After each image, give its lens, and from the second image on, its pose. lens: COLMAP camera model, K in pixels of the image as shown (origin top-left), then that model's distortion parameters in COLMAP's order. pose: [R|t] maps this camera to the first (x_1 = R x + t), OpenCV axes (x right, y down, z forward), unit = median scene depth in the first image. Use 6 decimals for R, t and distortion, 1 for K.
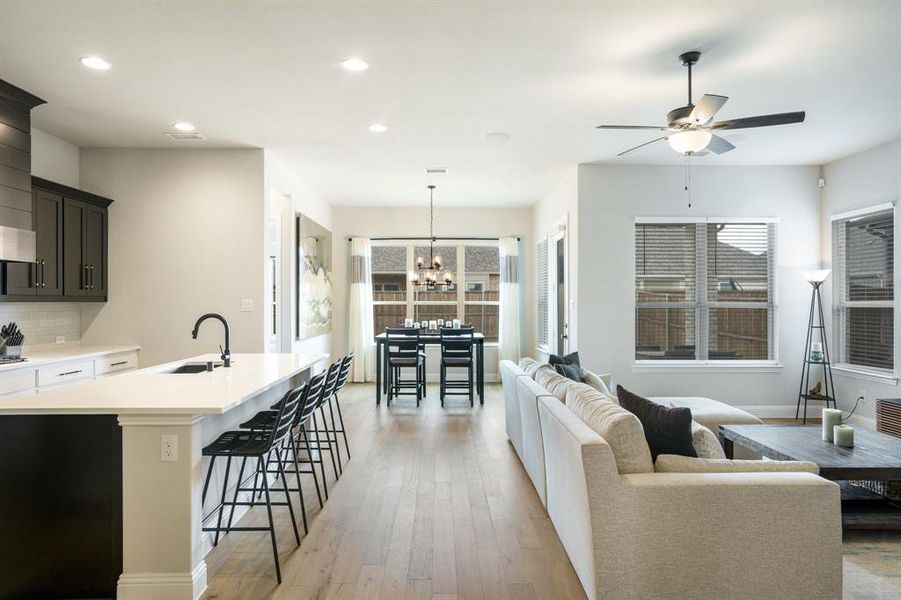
lens RADIAL K [[559.7, 0, 444.7], [0, 559.7, 302.6], [0, 0, 1]] dist [0.006402, 0.002235]
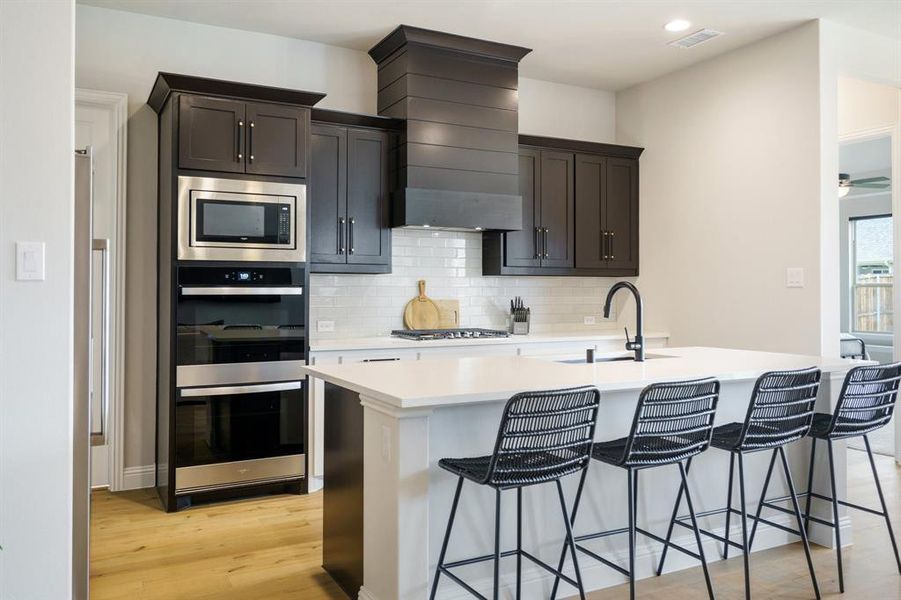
lens RADIAL K [[712.6, 0, 450.4], [0, 712.6, 295.2], [0, 0, 1]] dist [0.003008, 0.003081]
pose [[0.445983, 0.003539, -0.895035, 0.221310], [-0.004439, 0.999989, 0.001742, 0.029043], [0.895031, 0.003196, 0.445993, 0.344858]]
